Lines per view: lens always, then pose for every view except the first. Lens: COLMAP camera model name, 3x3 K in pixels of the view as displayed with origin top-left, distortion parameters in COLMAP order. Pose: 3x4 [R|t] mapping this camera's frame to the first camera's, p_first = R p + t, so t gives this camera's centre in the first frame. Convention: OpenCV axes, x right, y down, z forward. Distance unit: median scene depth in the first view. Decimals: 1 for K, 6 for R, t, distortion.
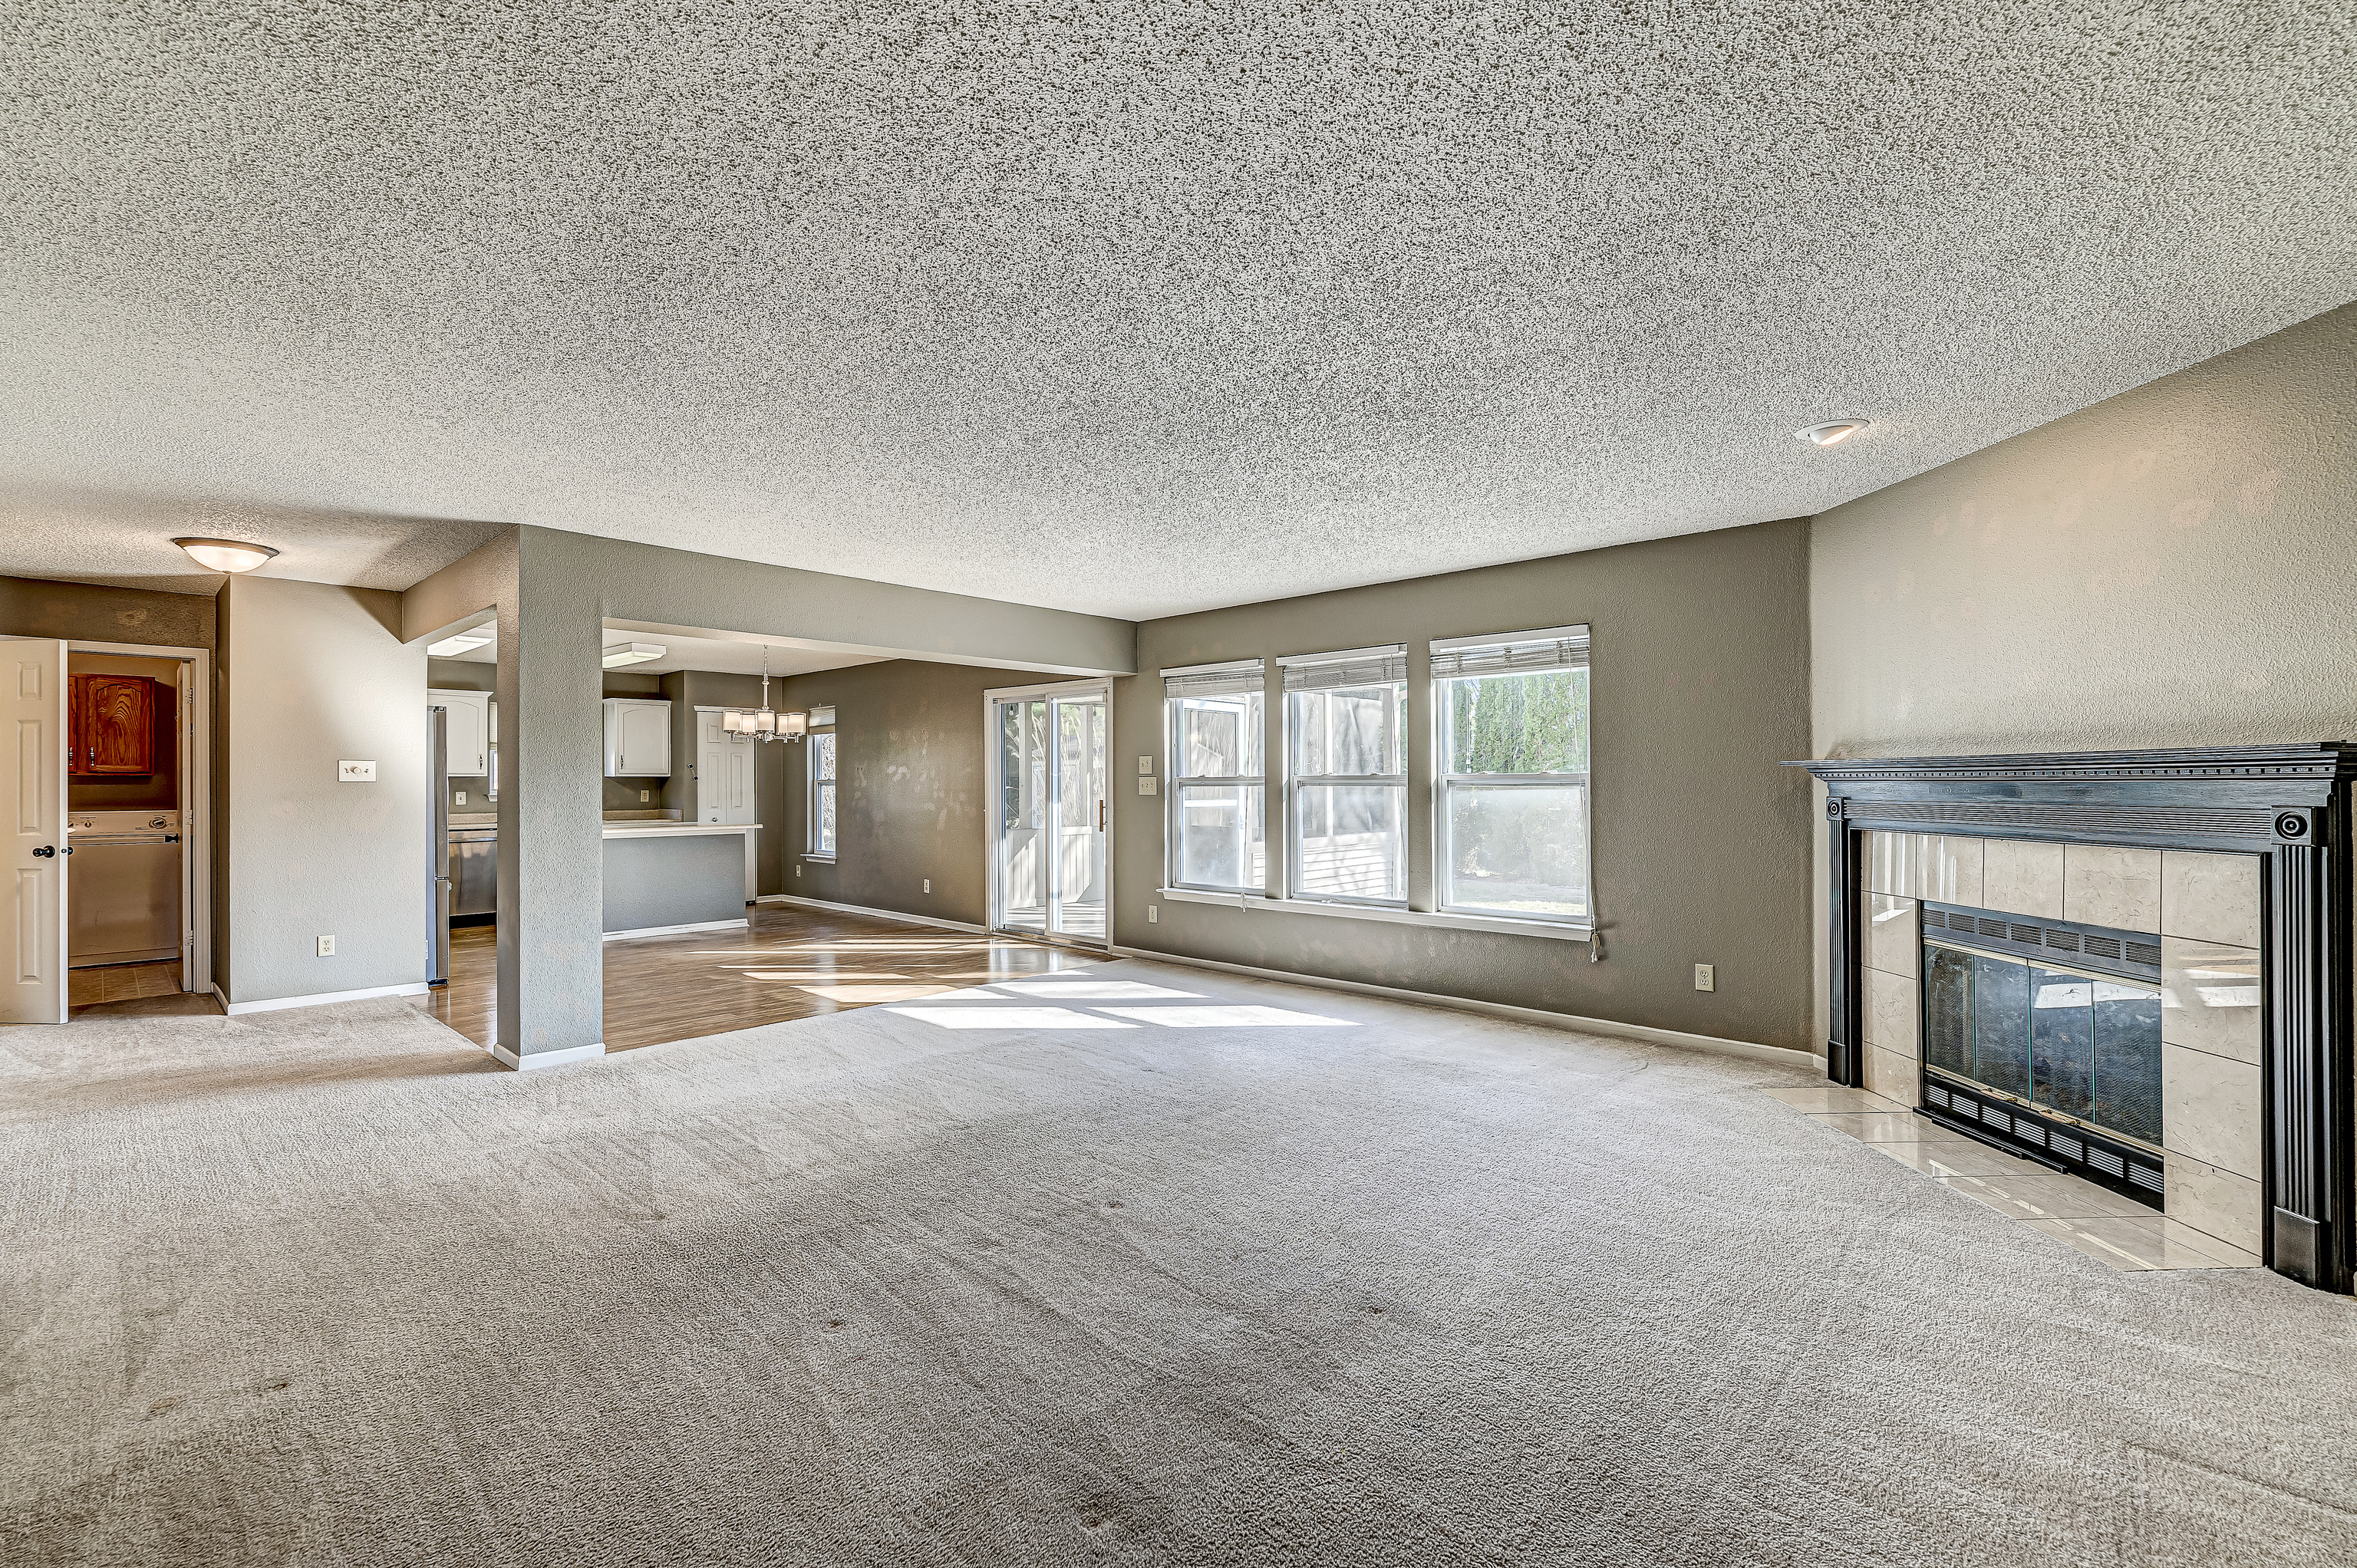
lens RADIAL K [[1025.6, 0, 1188.3], [0, 1025.6, 784.0], [0, 0, 1]] dist [0.001875, 0.000949]
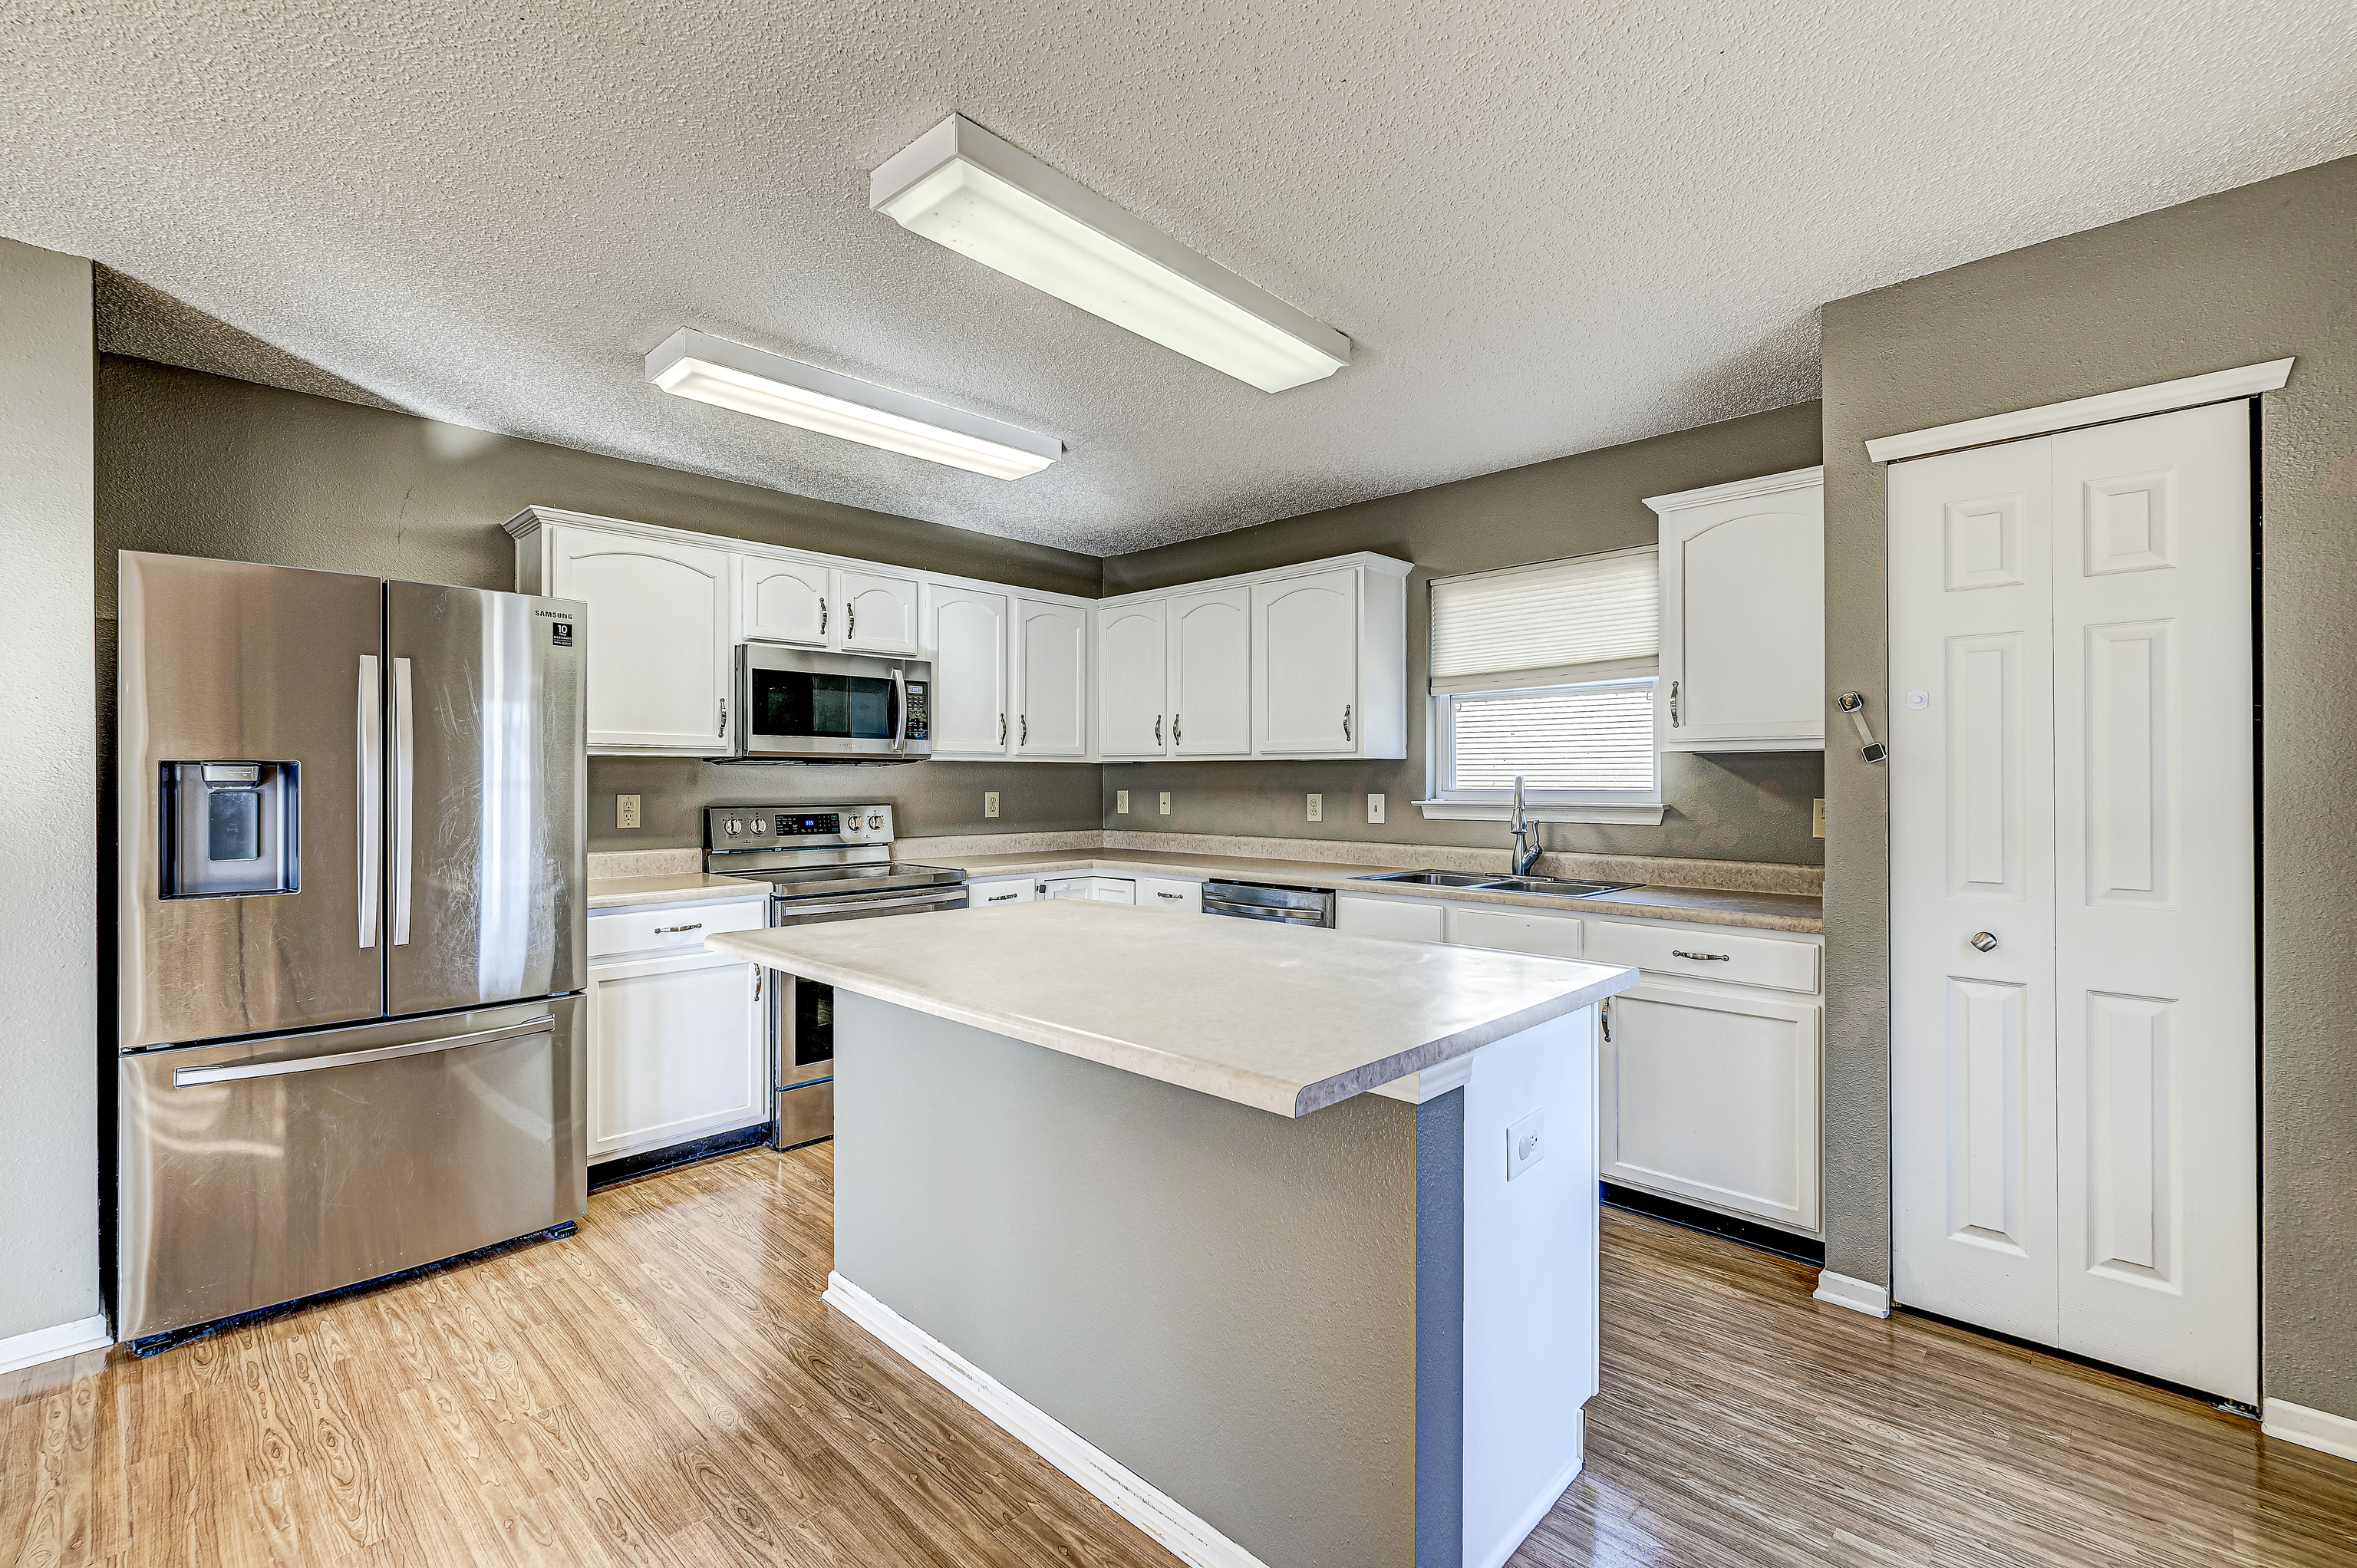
lens RADIAL K [[1025.6, 0, 1176.4], [0, 1025.6, 780.5], [0, 0, 1]] dist [0.001875, 0.000949]
pose [[-0.021462, 0.007223, -0.999744, -0.247690], [0.003432, 0.999969, 0.007150, -0.001687], [0.999764, -0.003277, -0.021486, 0.857166]]
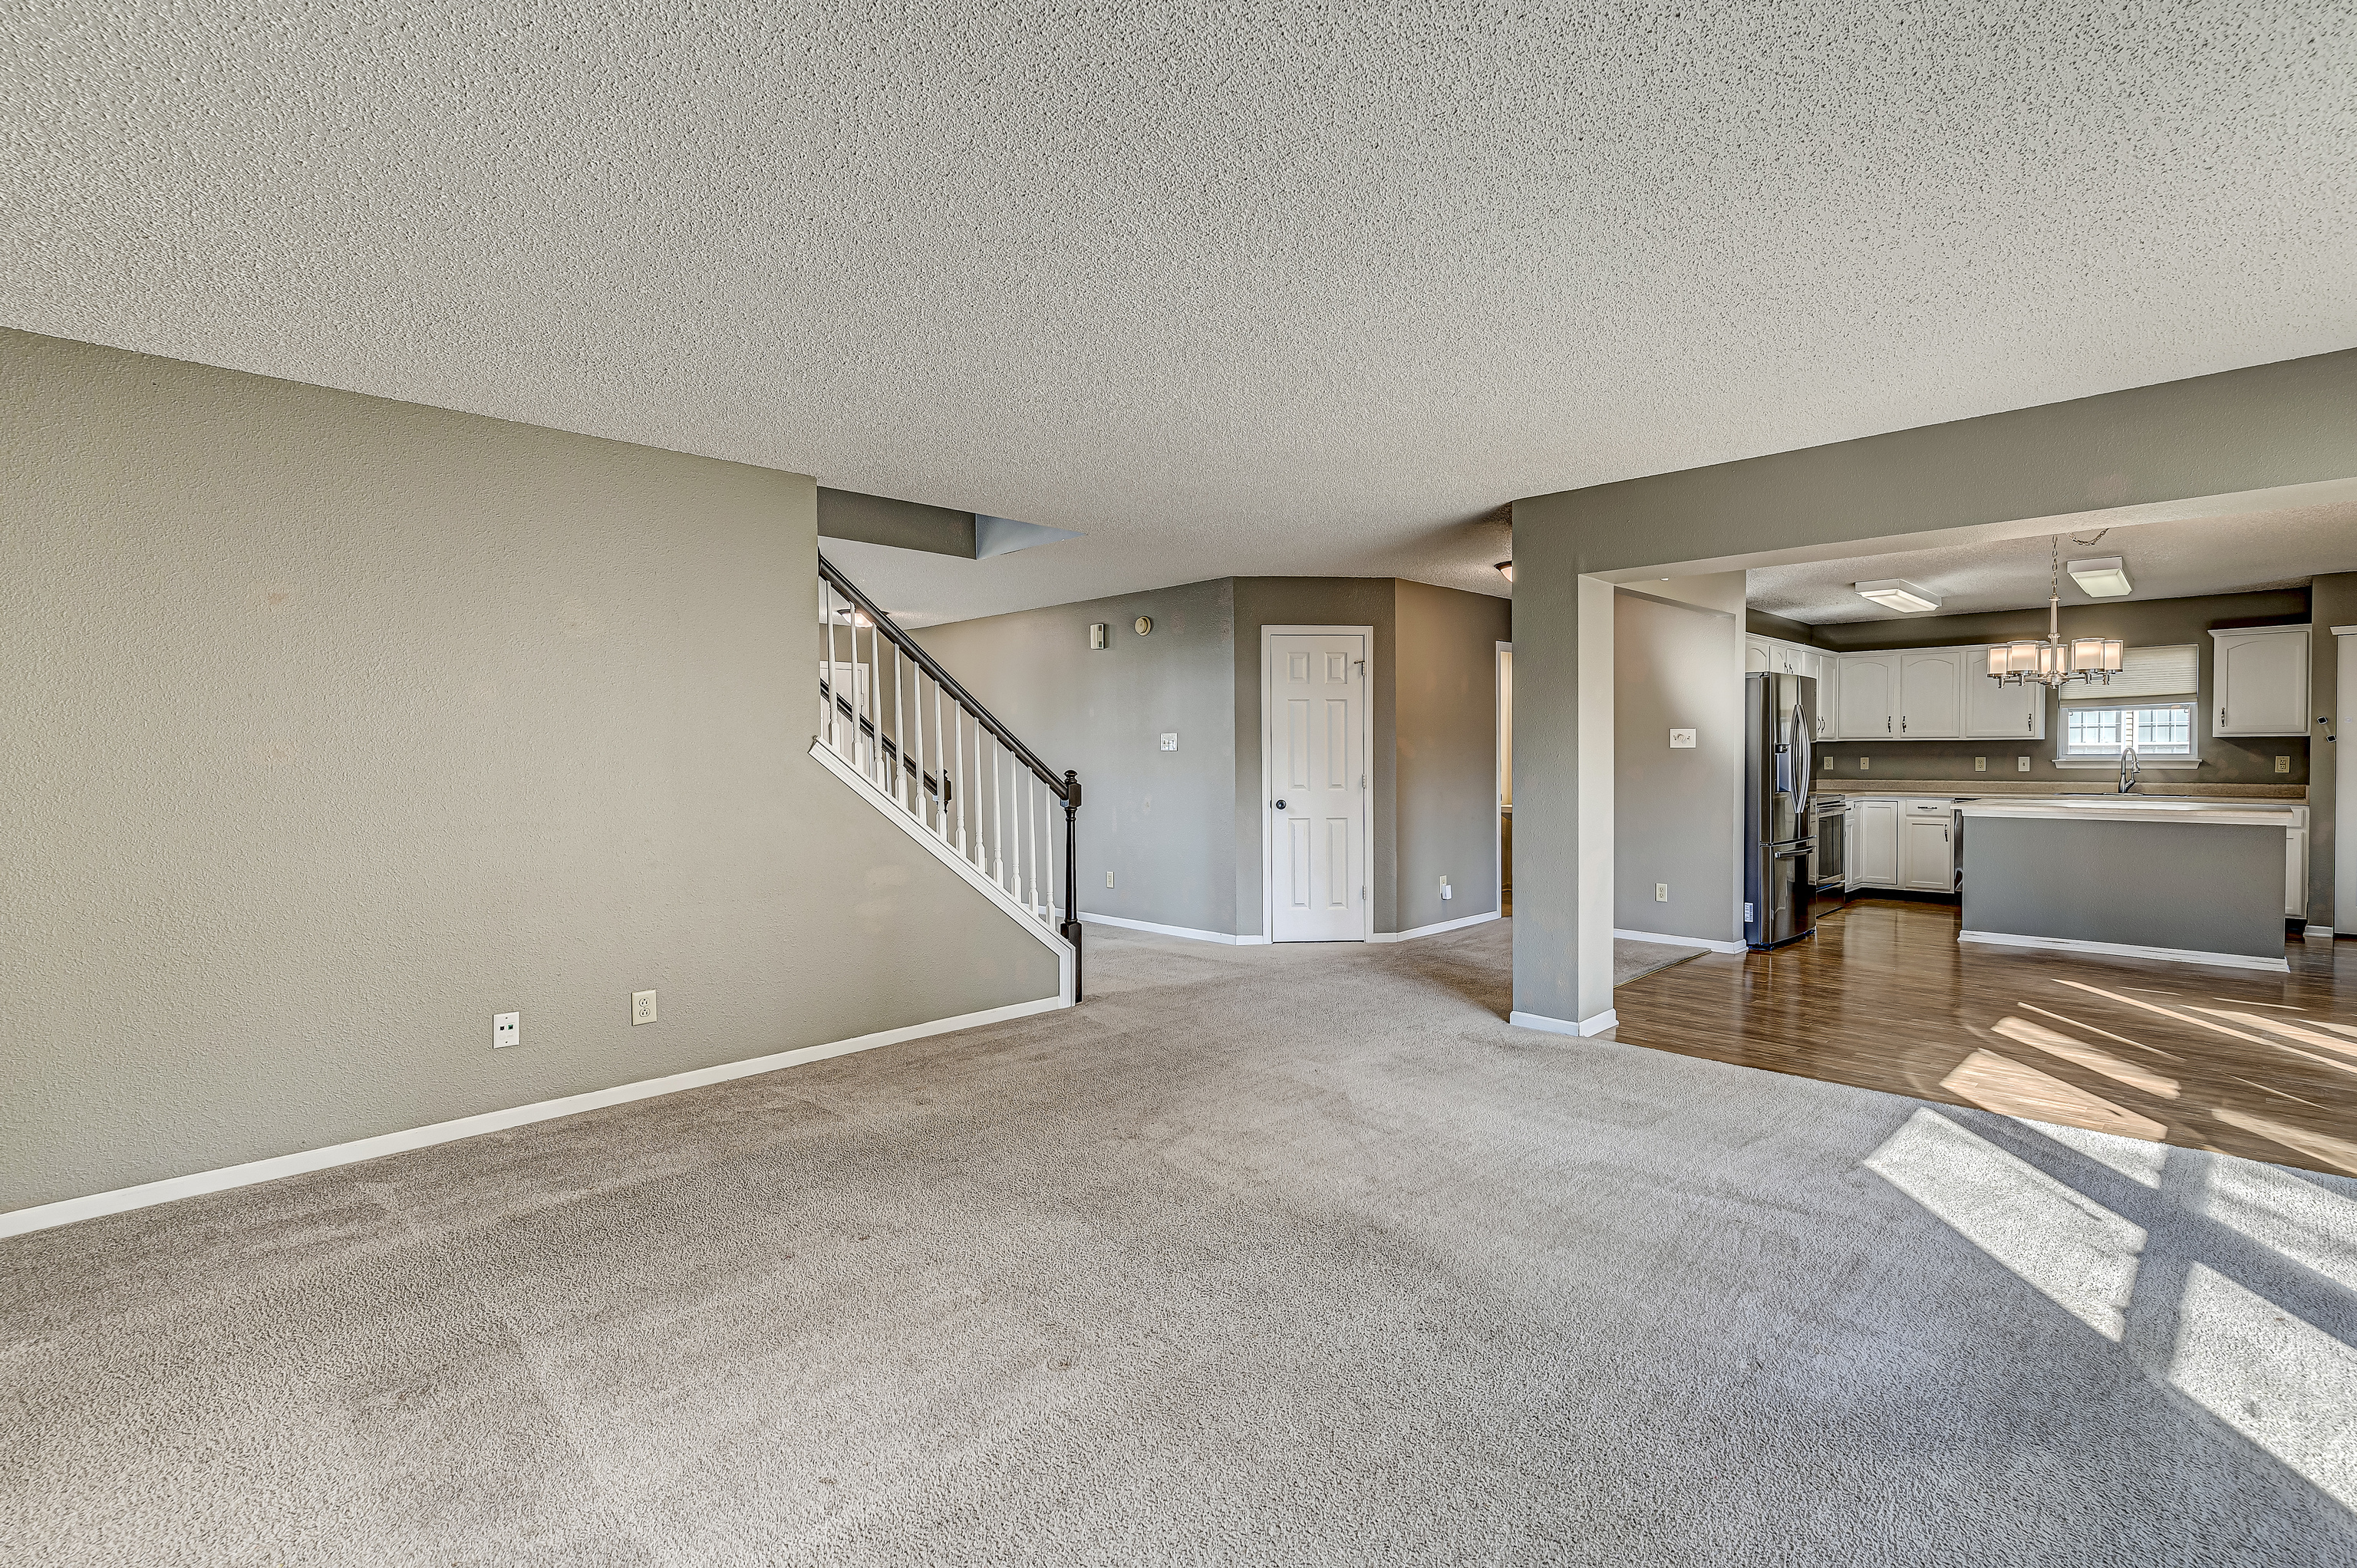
lens RADIAL K [[1095.5, 0, 1300.6], [0, 1095.5, 764.9], [0, 0, 1]] dist [-0.009545, -0.000536]
pose [[0.032869, 0.013008, -0.999375, 0.195118], [0.003778, 0.999907, 0.013139, -0.000253], [0.999453, -0.004207, 0.032817, 0.321387]]
